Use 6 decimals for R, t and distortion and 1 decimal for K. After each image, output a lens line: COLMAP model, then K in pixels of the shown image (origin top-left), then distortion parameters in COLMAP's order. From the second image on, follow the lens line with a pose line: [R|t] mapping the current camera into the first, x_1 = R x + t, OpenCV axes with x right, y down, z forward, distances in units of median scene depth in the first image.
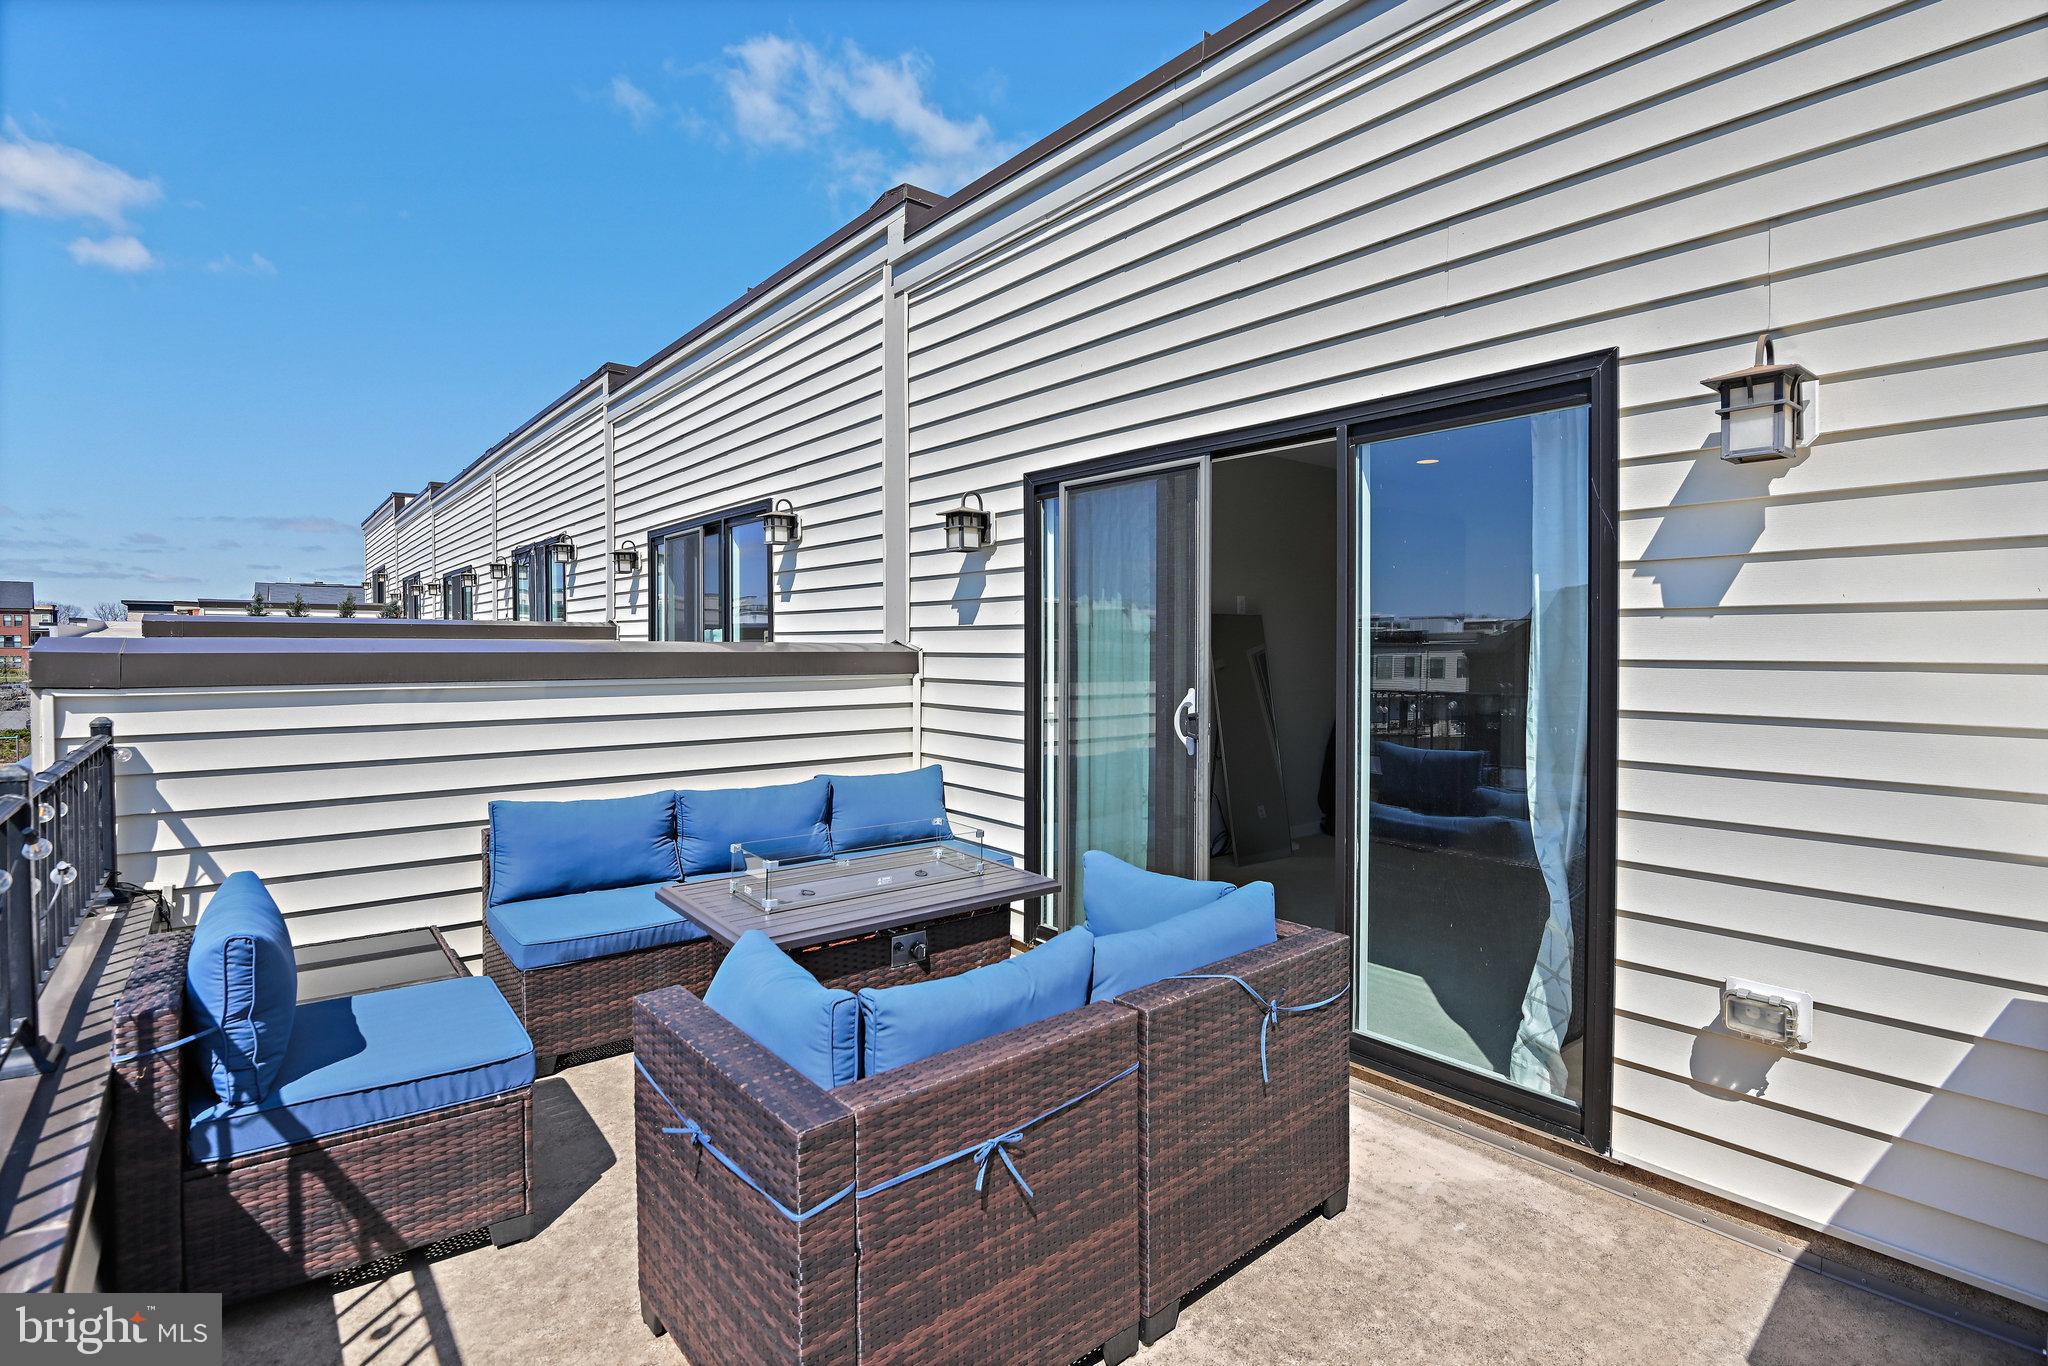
lens RADIAL K [[957.3, 0, 1026.8], [0, 957.3, 665.7], [0, 0, 1]] dist [-0.016320, -0.002512]
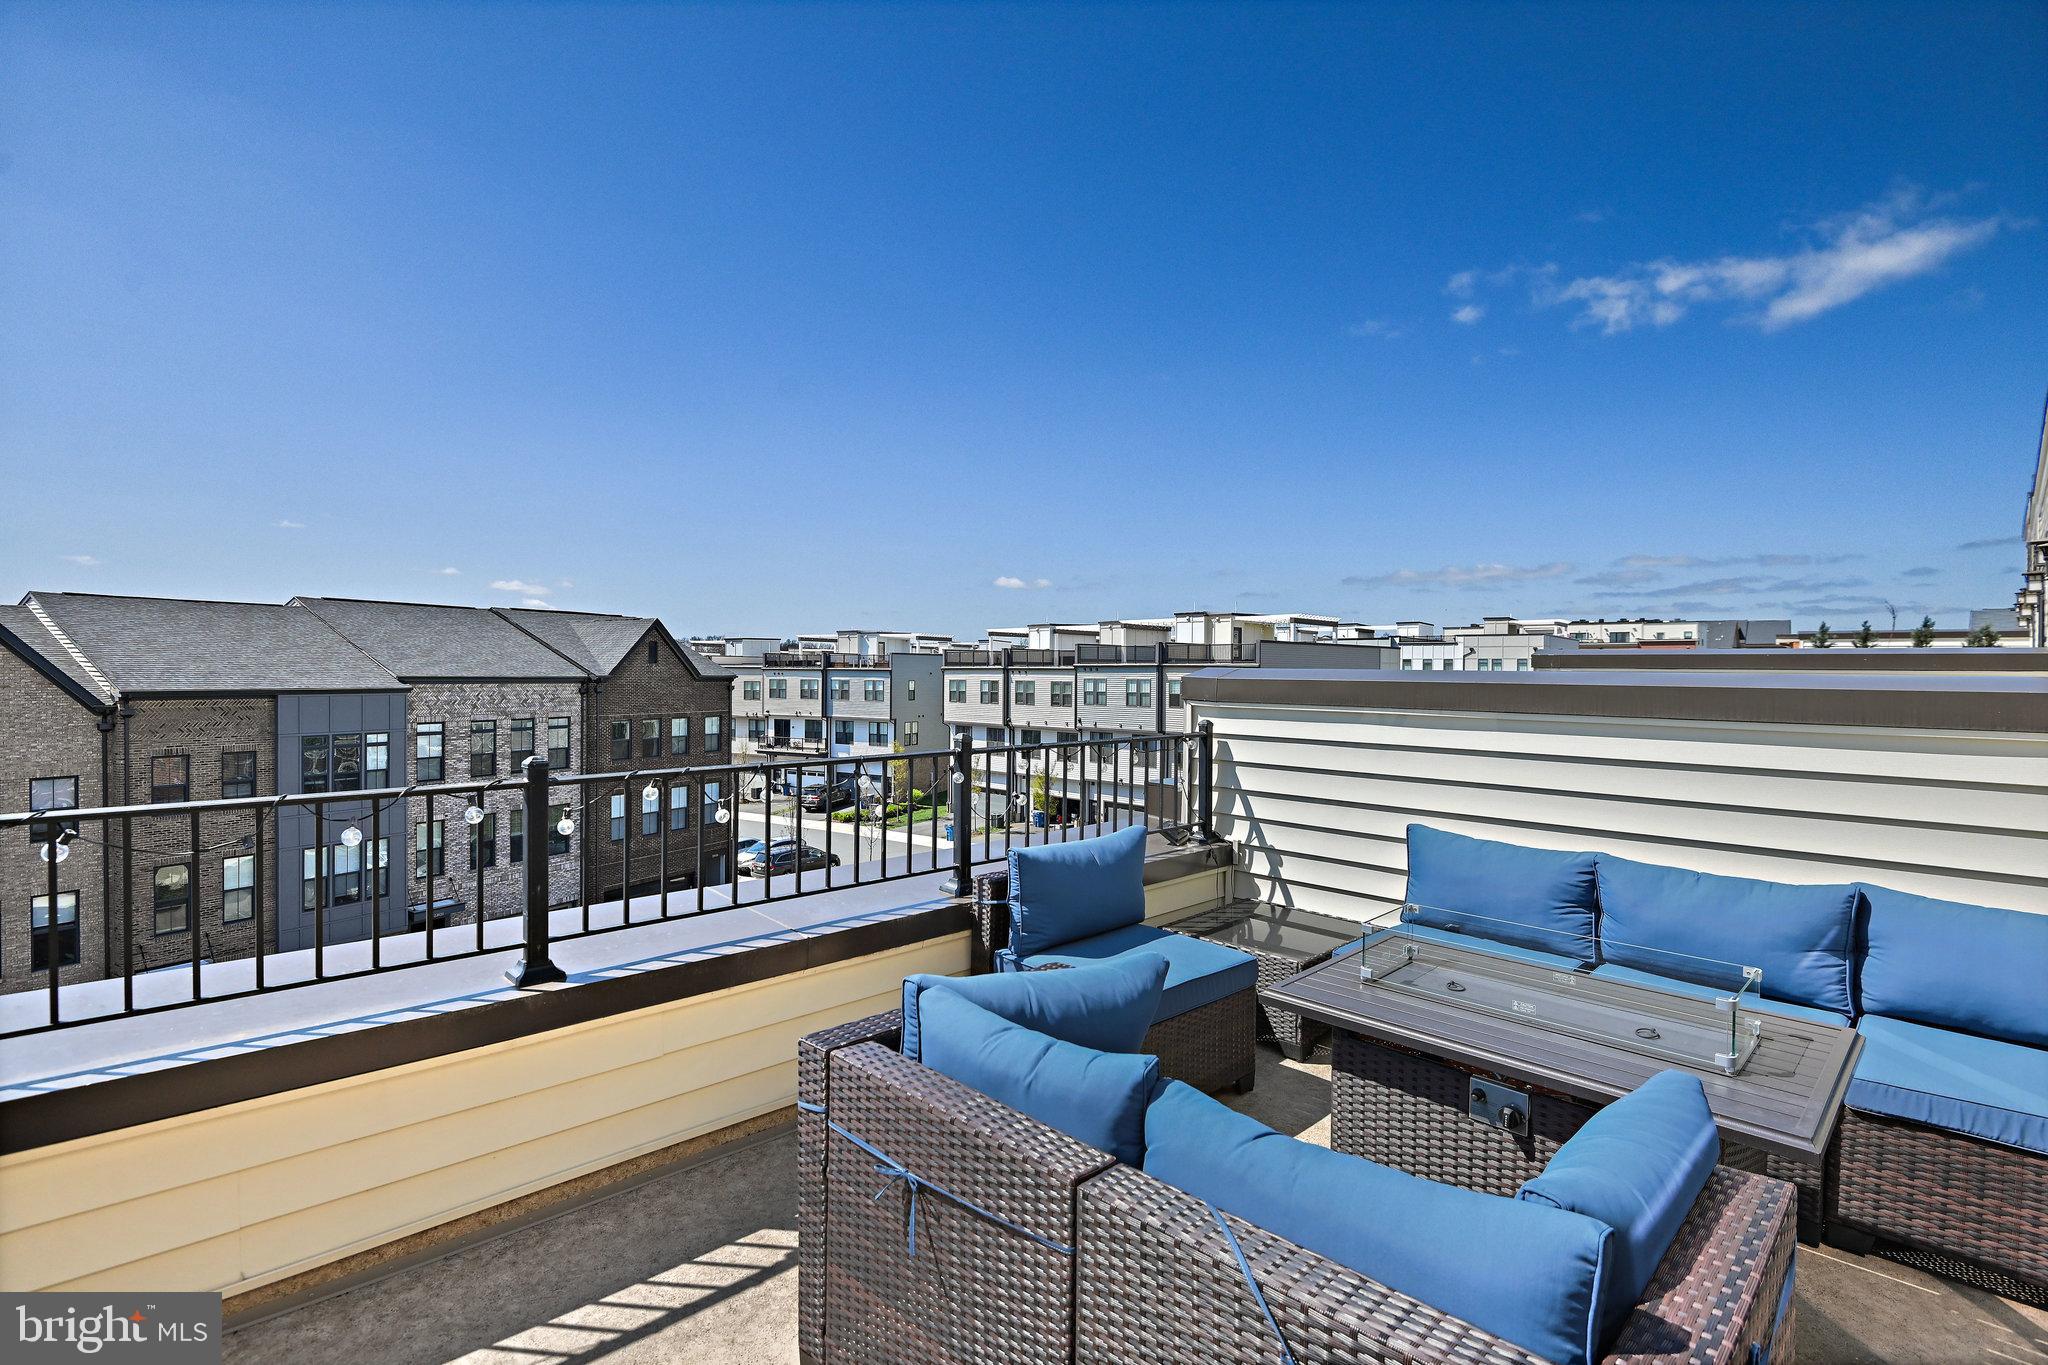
lens RADIAL K [[957.3, 0, 1026.6], [0, 957.3, 682.2], [0, 0, 1]] dist [-0.016320, -0.002512]
pose [[0.068820, 0.010296, -0.997576, 0.459397], [-0.027656, 0.999582, 0.008409, -0.009433], [0.997246, 0.027010, 0.069076, 0.507812]]
